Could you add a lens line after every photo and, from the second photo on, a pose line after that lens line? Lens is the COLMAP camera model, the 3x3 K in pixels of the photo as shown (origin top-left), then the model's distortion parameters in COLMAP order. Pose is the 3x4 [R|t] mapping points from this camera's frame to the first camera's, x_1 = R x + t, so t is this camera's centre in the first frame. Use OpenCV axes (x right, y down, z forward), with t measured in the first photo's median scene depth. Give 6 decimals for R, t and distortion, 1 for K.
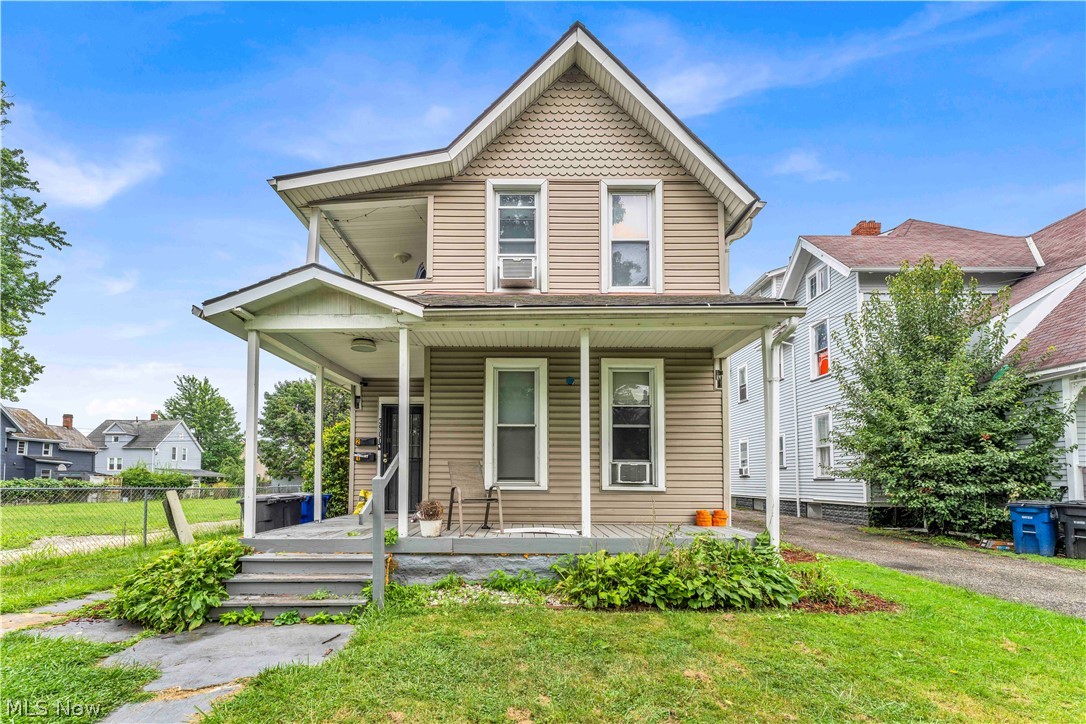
lens RADIAL K [[459.2, 0, 542.9], [0, 459.2, 396.2], [0, 0, 1]] dist [-0.002118, -0.000137]
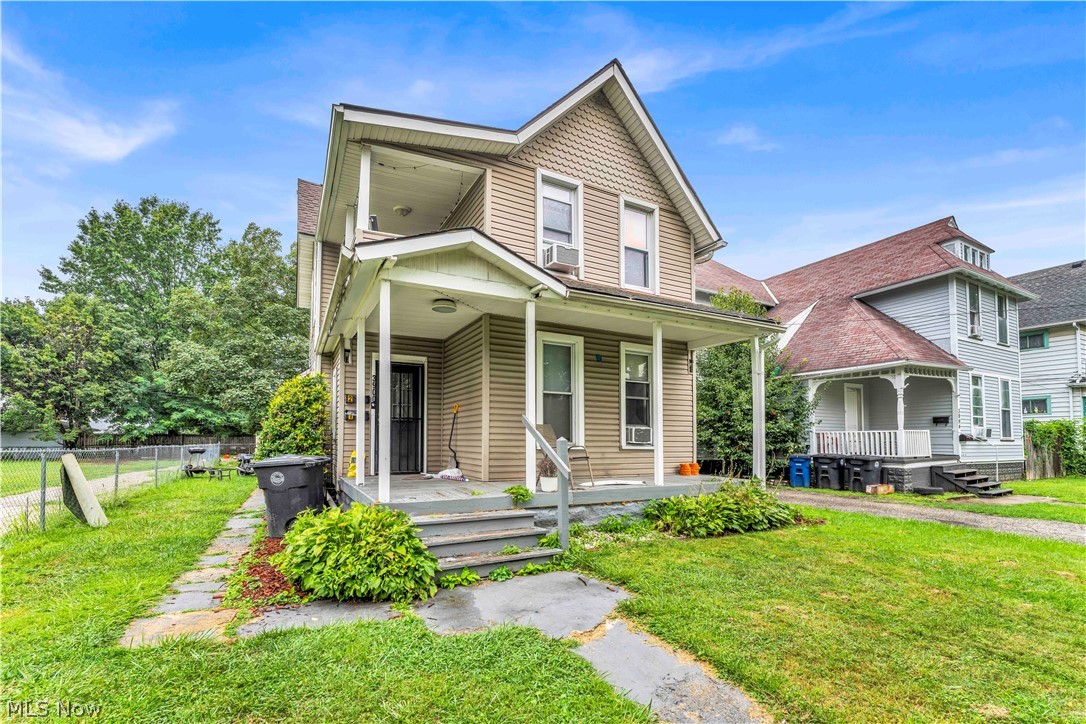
lens RADIAL K [[437.0, 0, 543.0], [0, 437.0, 362.0], [0, 0, 1]] dist [-0.002801, -0.000036]
pose [[0.891474, 0.081607, 0.445663, -0.567804], [-0.083216, 0.996403, -0.015996, 0.007646], [-0.445365, -0.022826, 0.895058, 0.047518]]
